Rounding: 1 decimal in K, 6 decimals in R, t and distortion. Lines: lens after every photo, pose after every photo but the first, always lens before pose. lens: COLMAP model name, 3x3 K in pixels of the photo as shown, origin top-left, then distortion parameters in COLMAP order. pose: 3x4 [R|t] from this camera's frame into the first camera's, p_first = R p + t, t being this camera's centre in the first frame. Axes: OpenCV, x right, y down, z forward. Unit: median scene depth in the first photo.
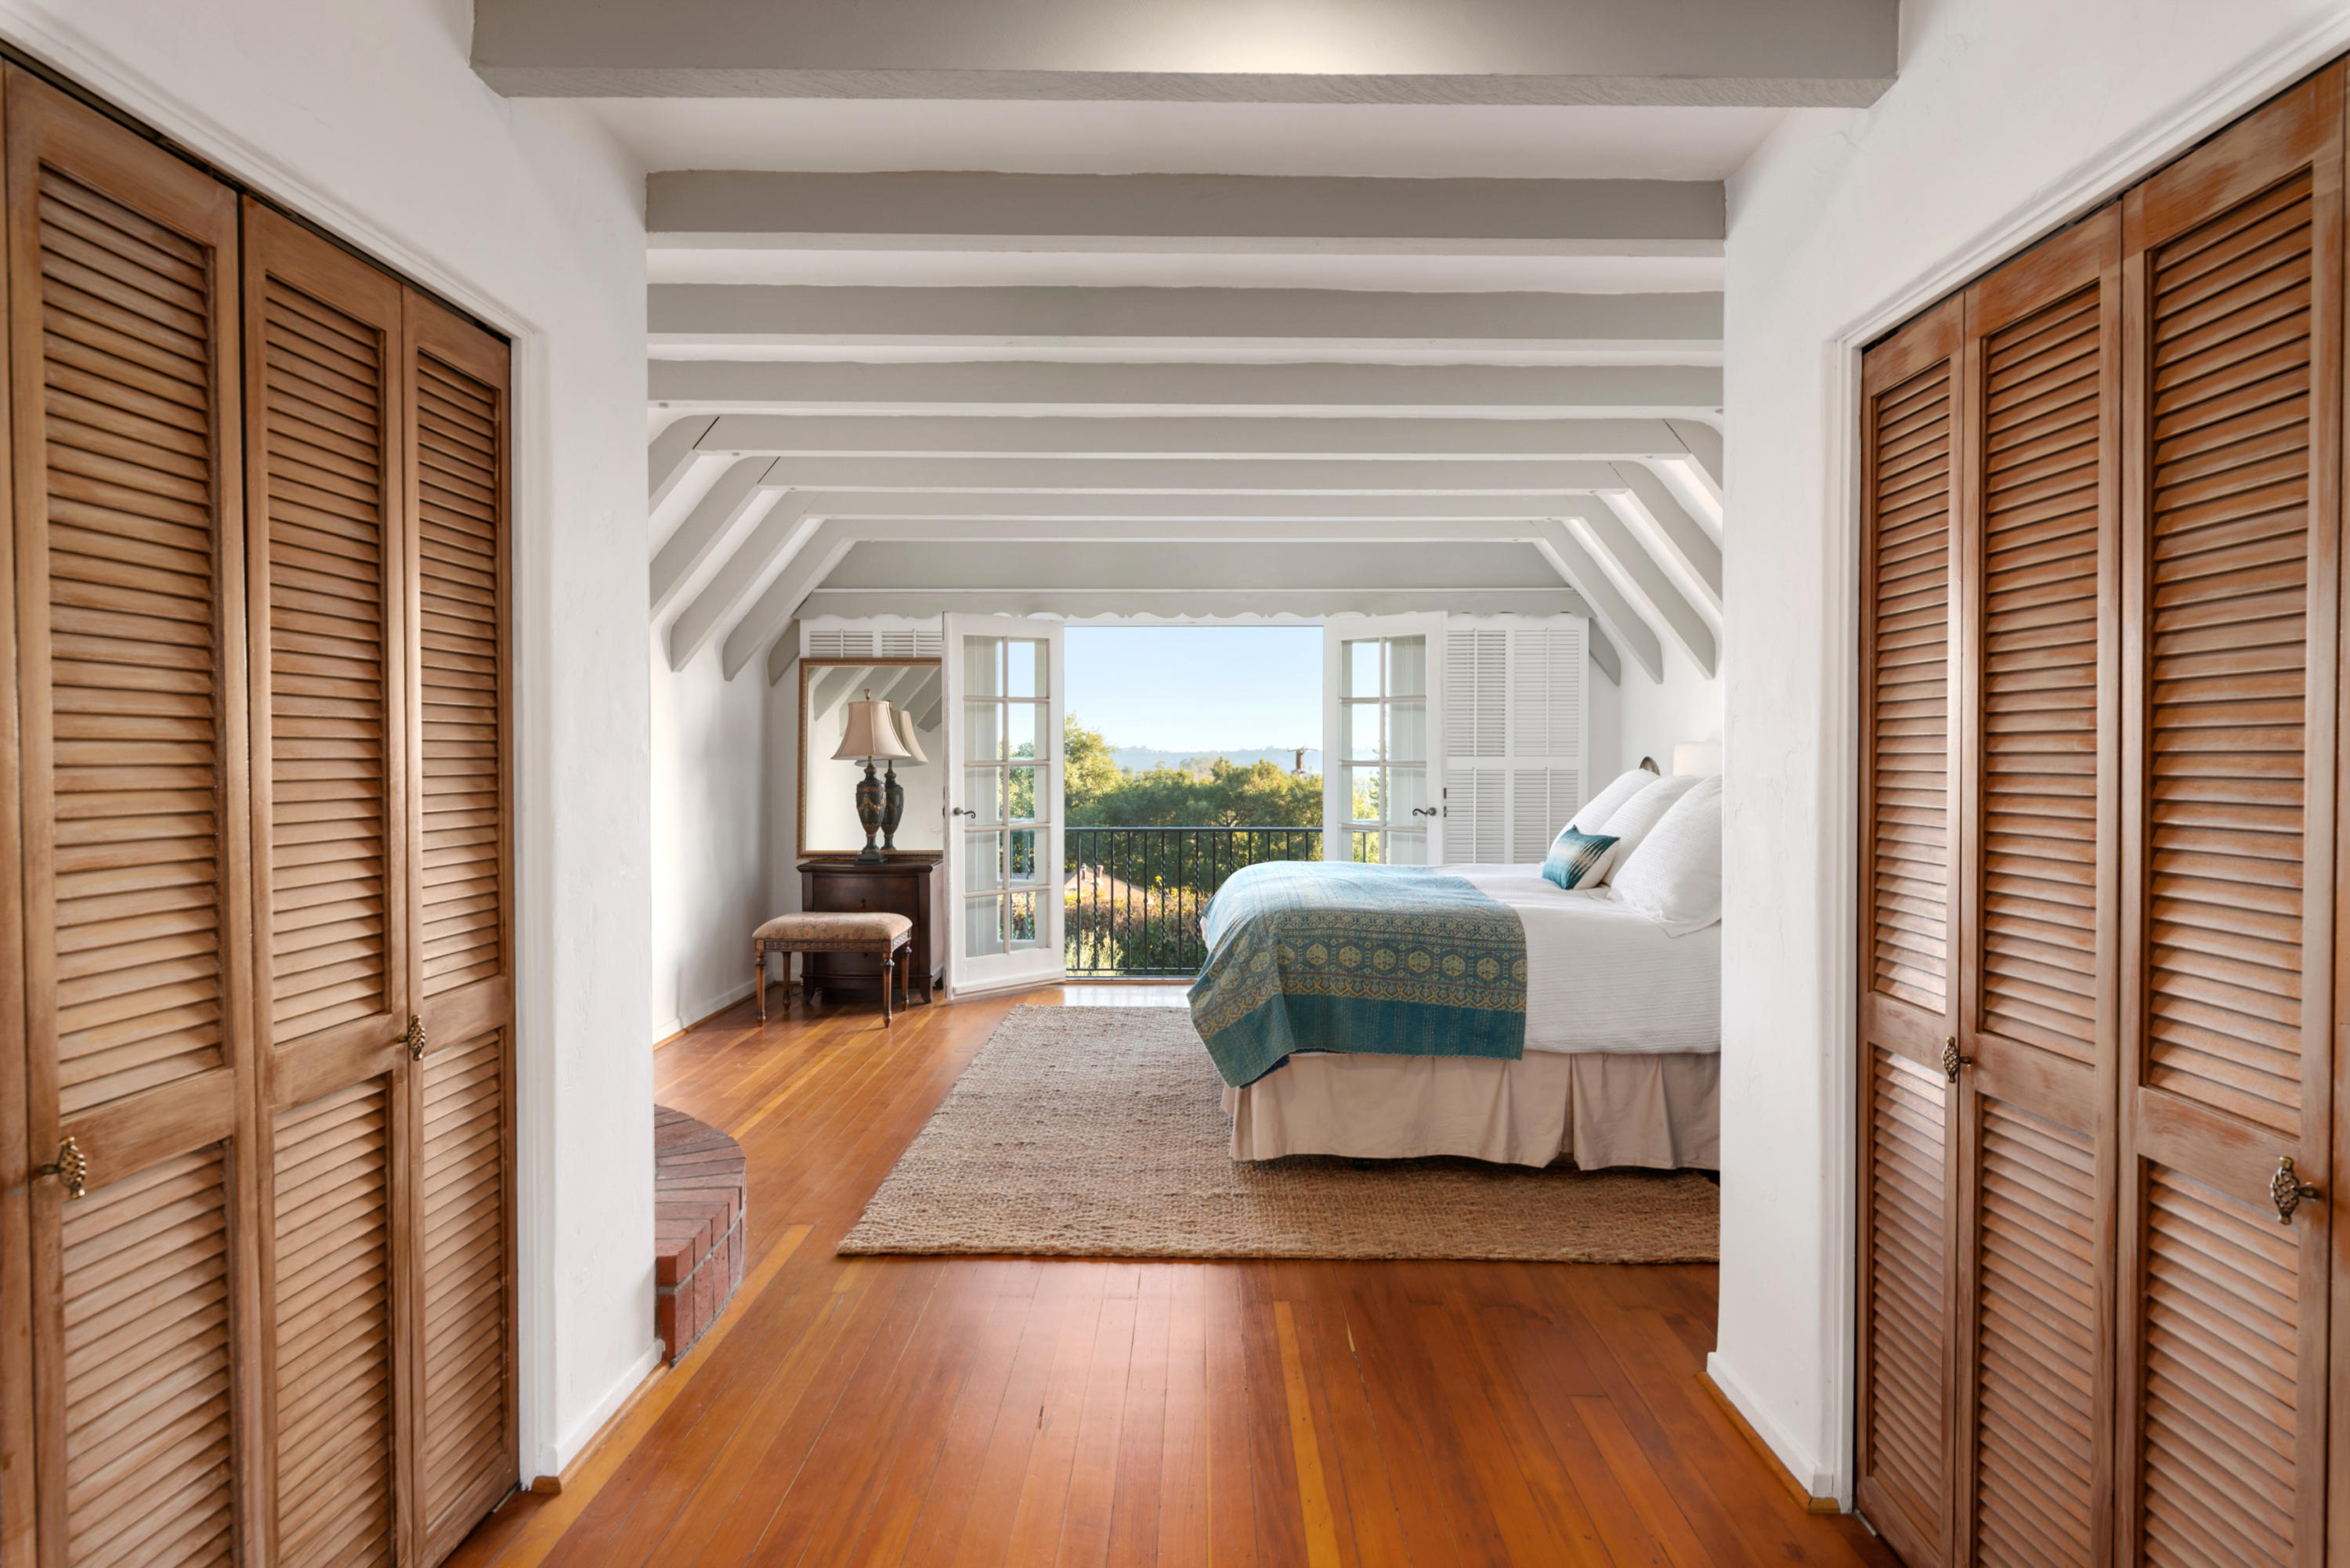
lens RADIAL K [[1263.2, 0, 1176.5], [0, 1263.2, 787.3], [0, 0, 1]] dist [-0.000391, -0.000134]
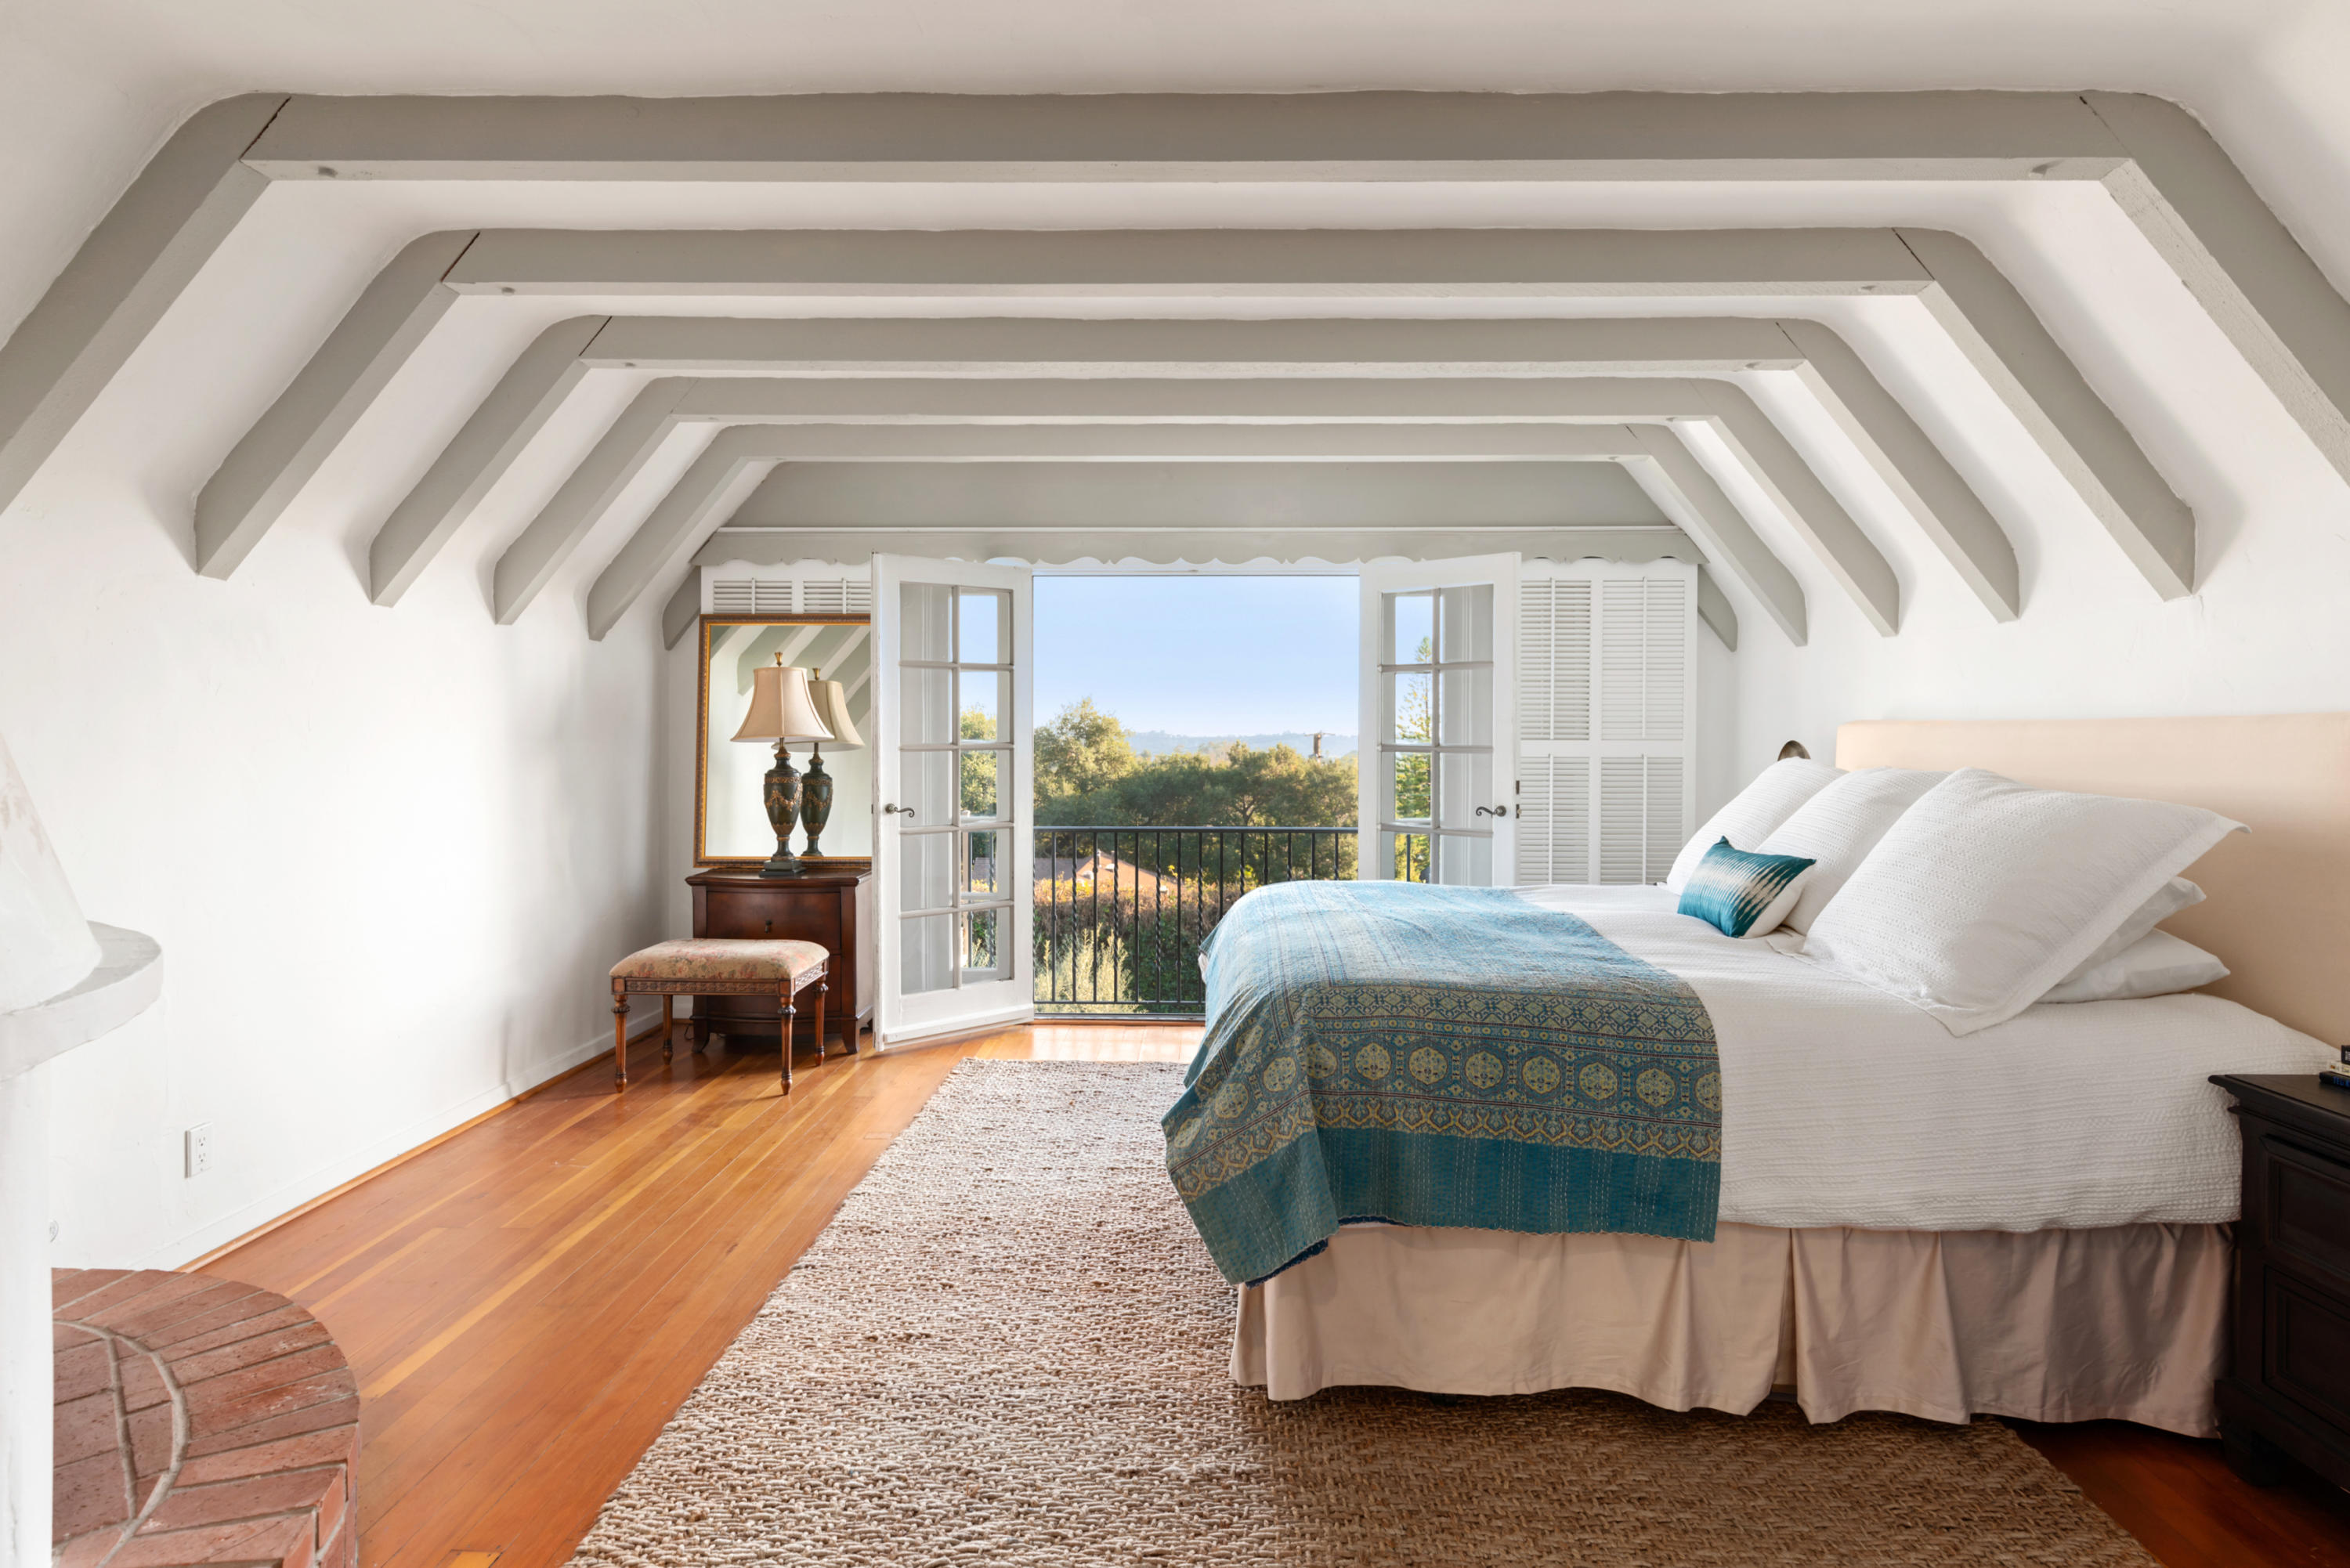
lens RADIAL K [[1173.3, 0, 1180.1], [0, 1173.3, 768.0], [0, 0, 1]] dist [0.000131, 0.000051]
pose [[0.999868, 0.002757, -0.016017, 0.018503], [-0.002782, 0.999995, -0.001595, -0.005887], [0.016012, 0.001639, 0.999870, 0.298677]]
